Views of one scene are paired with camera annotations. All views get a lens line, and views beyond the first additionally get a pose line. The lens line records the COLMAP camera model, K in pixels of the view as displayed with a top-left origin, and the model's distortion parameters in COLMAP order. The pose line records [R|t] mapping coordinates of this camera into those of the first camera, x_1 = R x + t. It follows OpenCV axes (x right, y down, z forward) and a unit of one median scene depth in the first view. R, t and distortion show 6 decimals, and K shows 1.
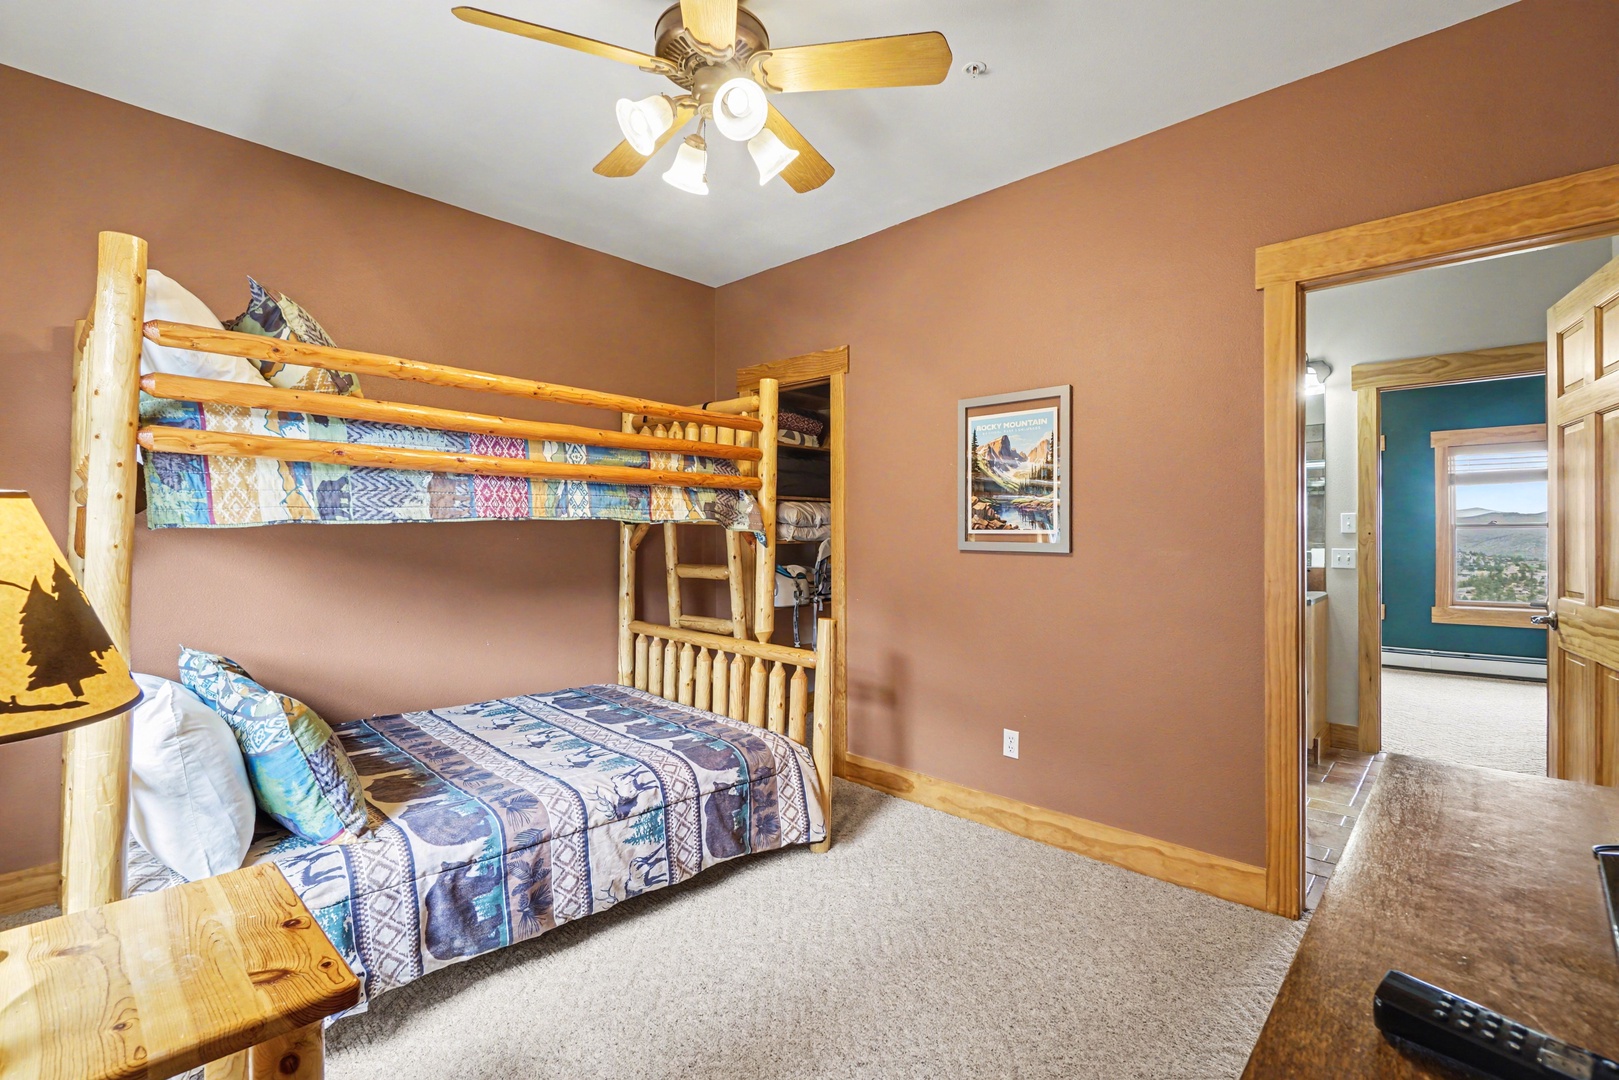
lens RADIAL K [[712.4, 0, 810.4], [0, 712.4, 529.9], [0, 0, 1]] dist [-0.003024, -0.000257]
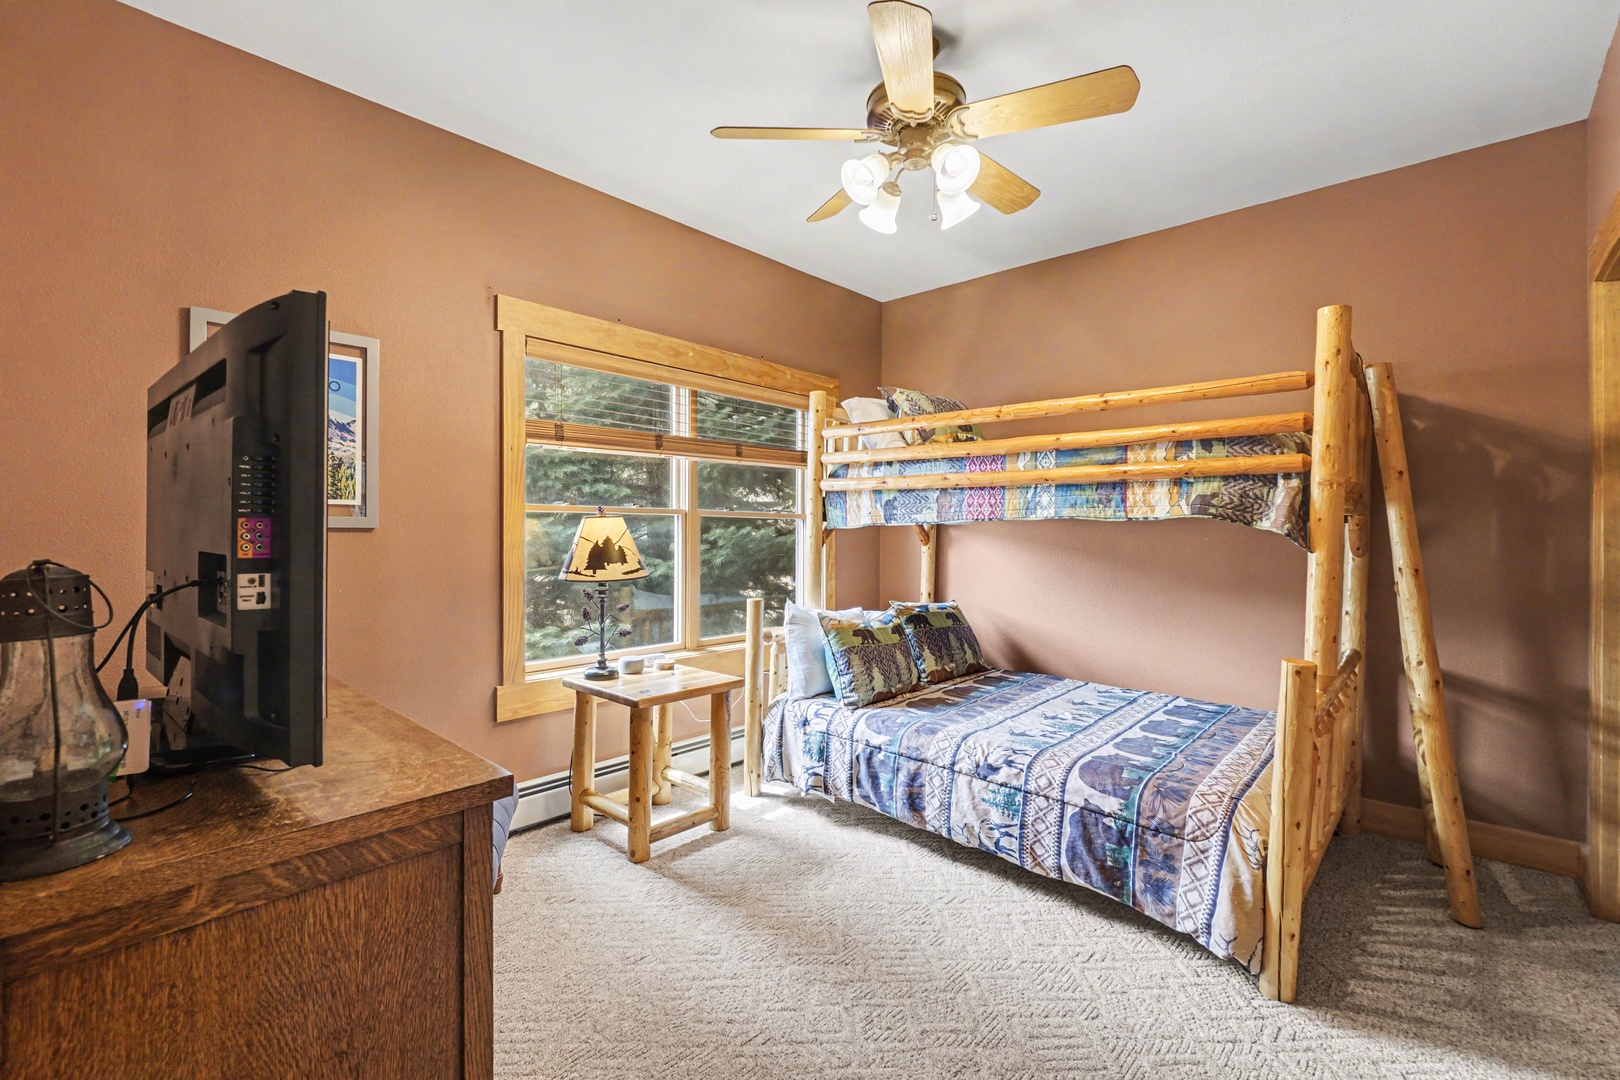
lens RADIAL K [[712.8, 0, 810.9], [0, 712.8, 529.9], [0, 0, 1]] dist [-0.003024, -0.000257]
pose [[0.030884, -0.006157, -0.999504, 0.817763], [-0.001105, 0.999980, -0.006194, 0.009921], [0.999522, 0.001296, 0.030876, 0.637476]]
